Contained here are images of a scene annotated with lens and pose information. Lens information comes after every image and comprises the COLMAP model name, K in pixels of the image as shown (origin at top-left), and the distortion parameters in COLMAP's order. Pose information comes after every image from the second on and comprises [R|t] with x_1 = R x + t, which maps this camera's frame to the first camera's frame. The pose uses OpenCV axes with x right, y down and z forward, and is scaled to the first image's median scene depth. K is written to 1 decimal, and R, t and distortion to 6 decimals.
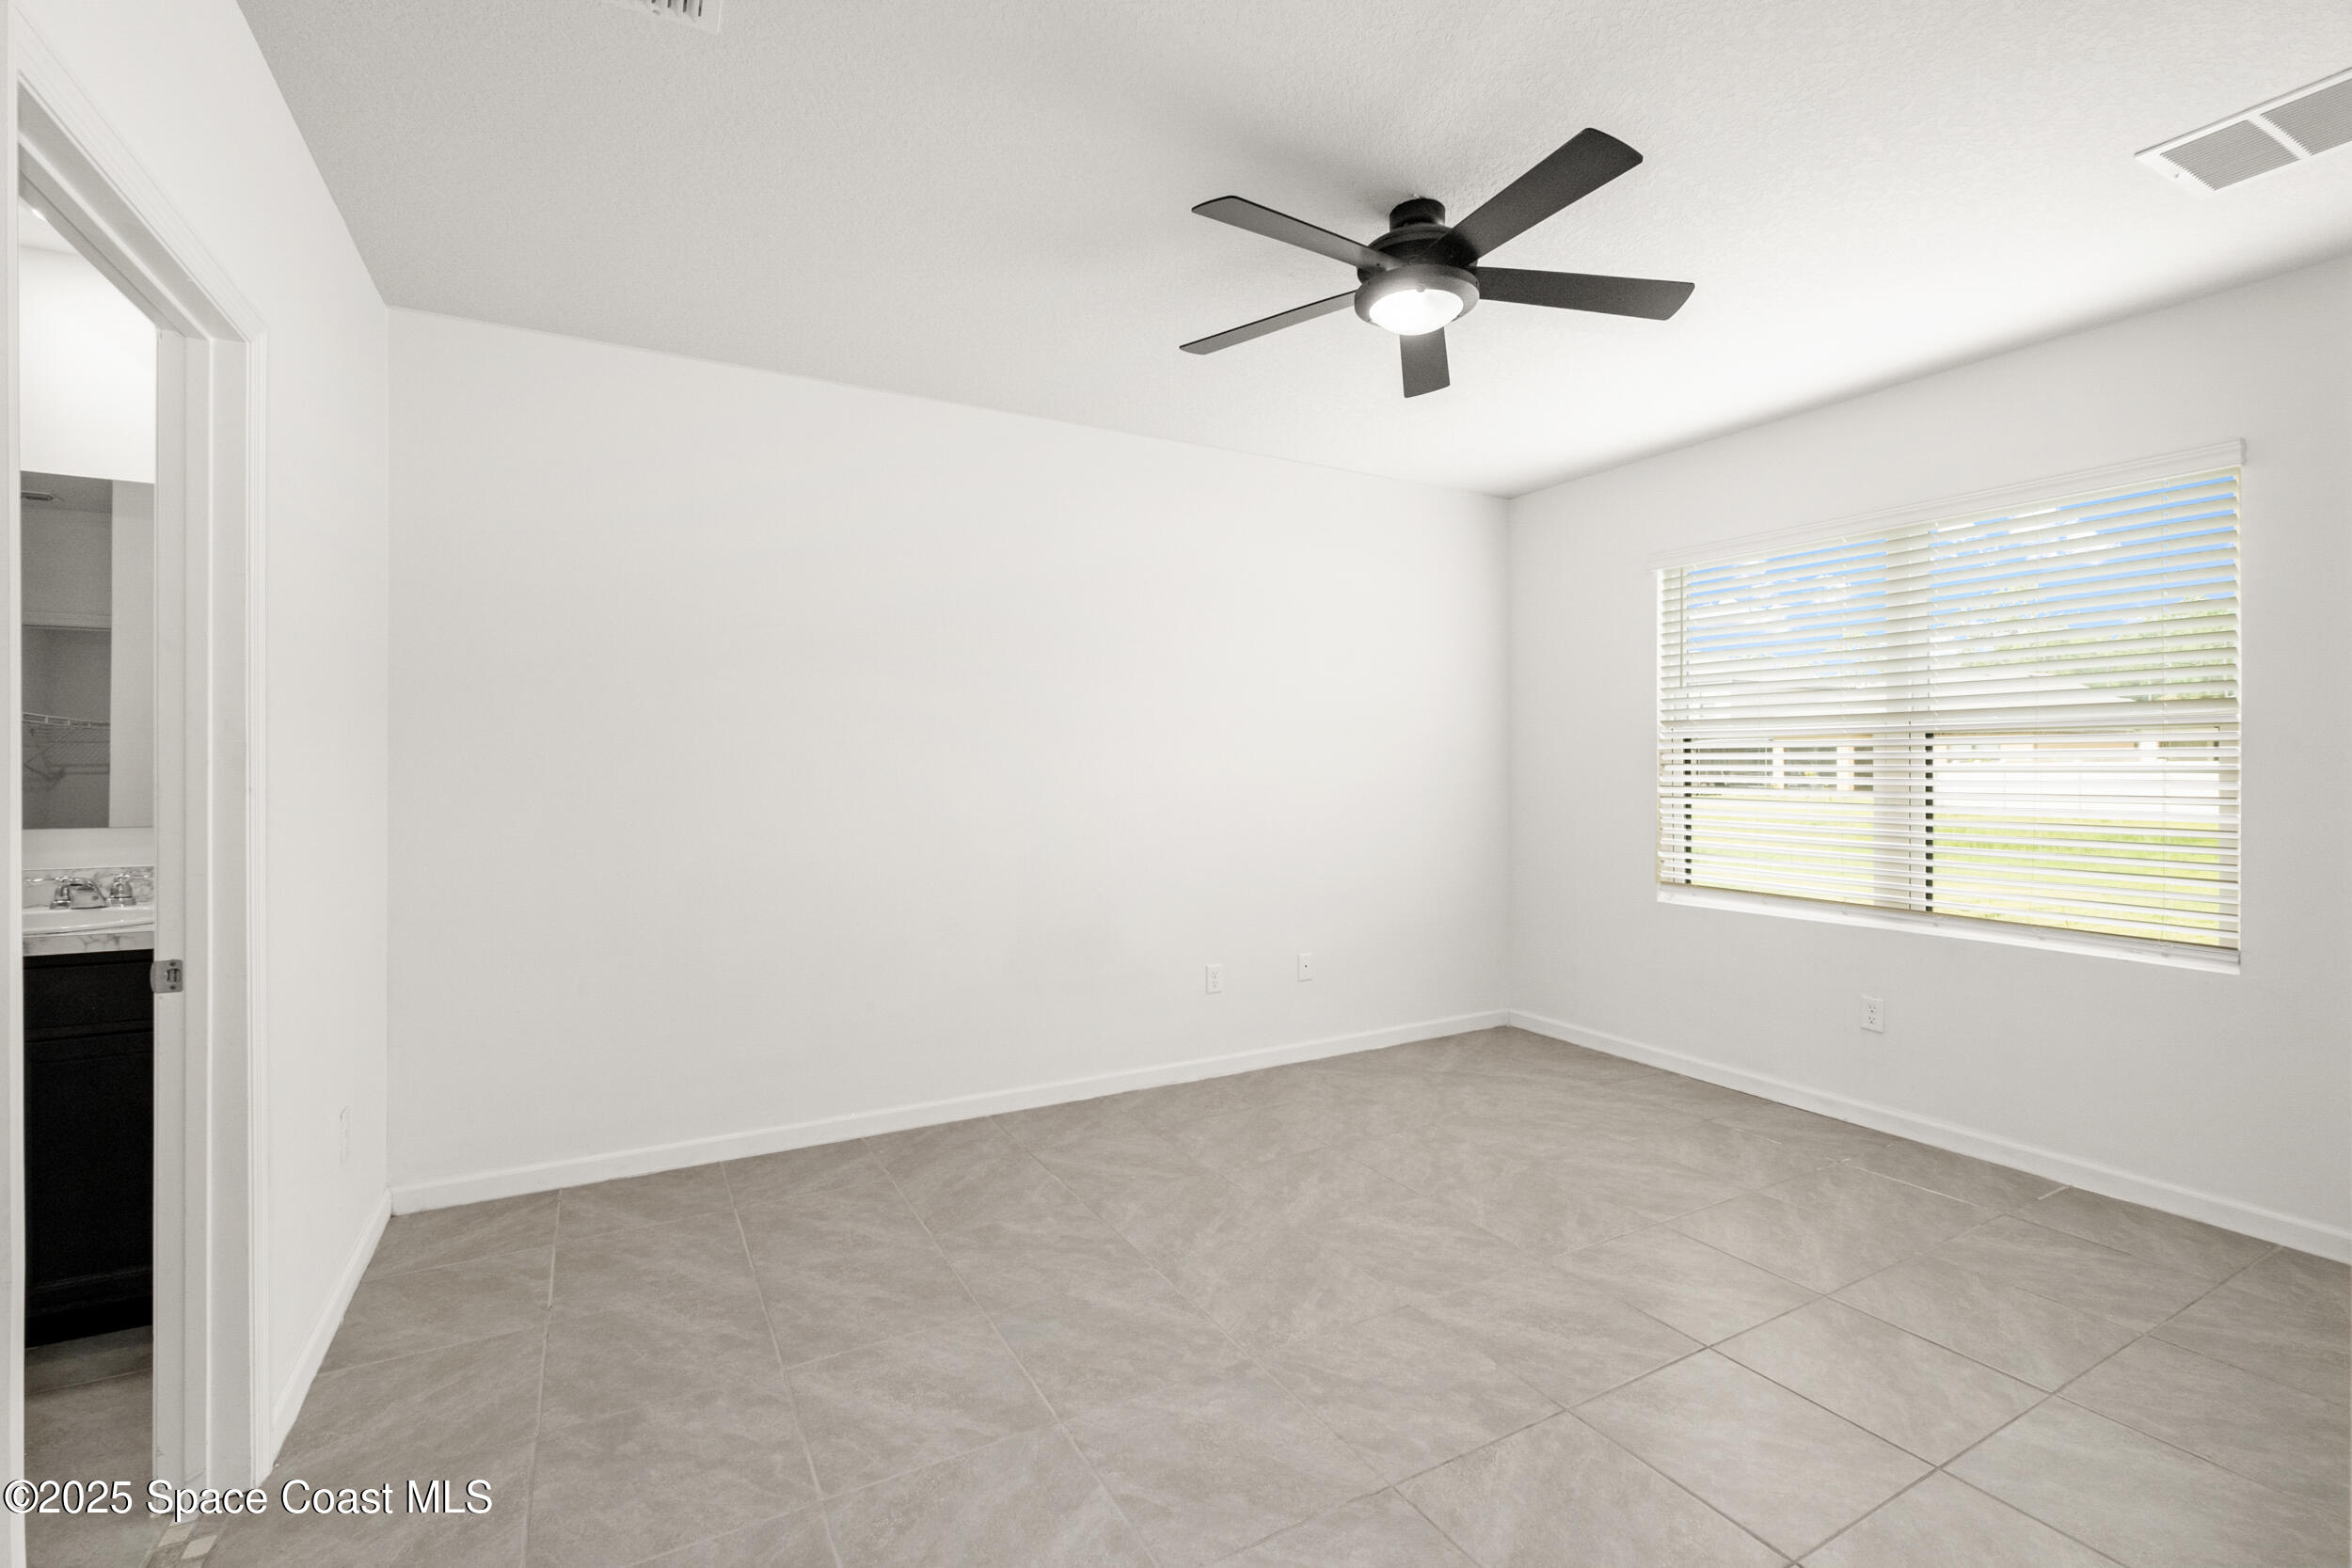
lens RADIAL K [[1022.8, 0, 1162.4], [0, 1022.8, 772.4], [0, 0, 1]] dist [-0.004579, -0.000123]
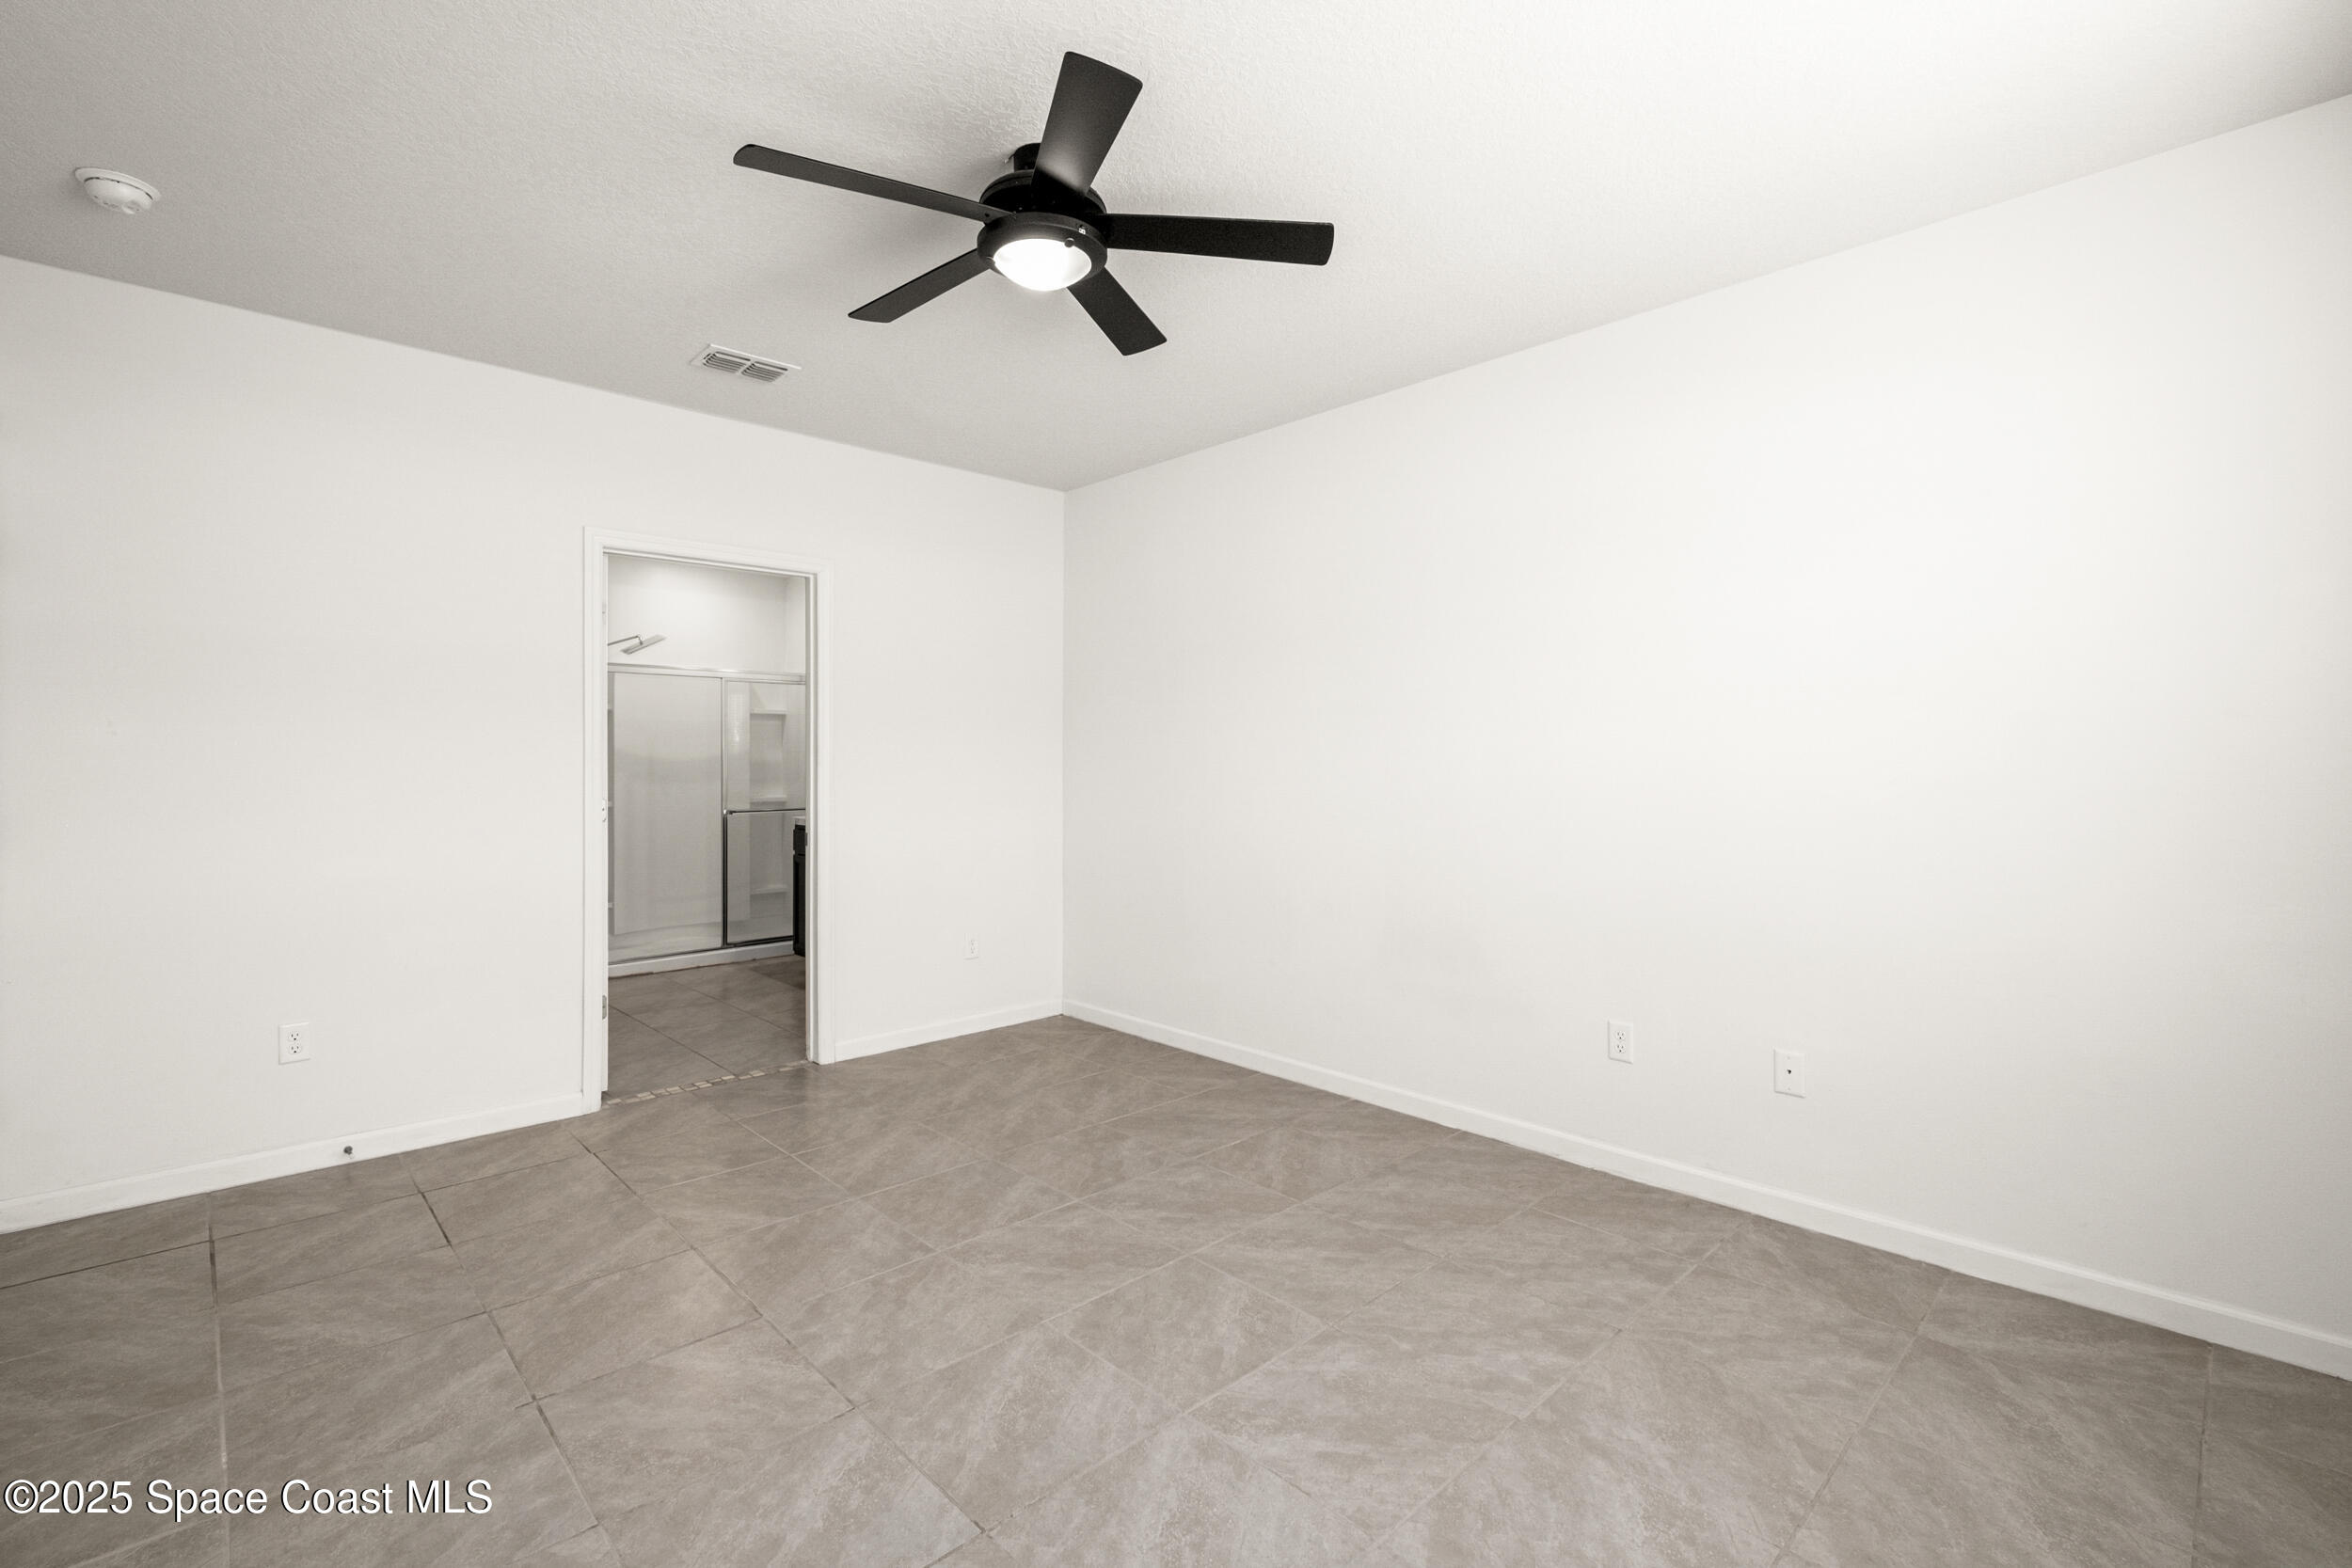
lens RADIAL K [[1022.8, 0, 1162.4], [0, 1022.8, 772.4], [0, 0, 1]] dist [-0.004579, -0.000123]
pose [[0.262873, 0.010358, -0.964775, 0.860475], [-0.009049, 0.999925, 0.008270, 0.006946], [0.964788, 0.006557, 0.262947, 0.628162]]
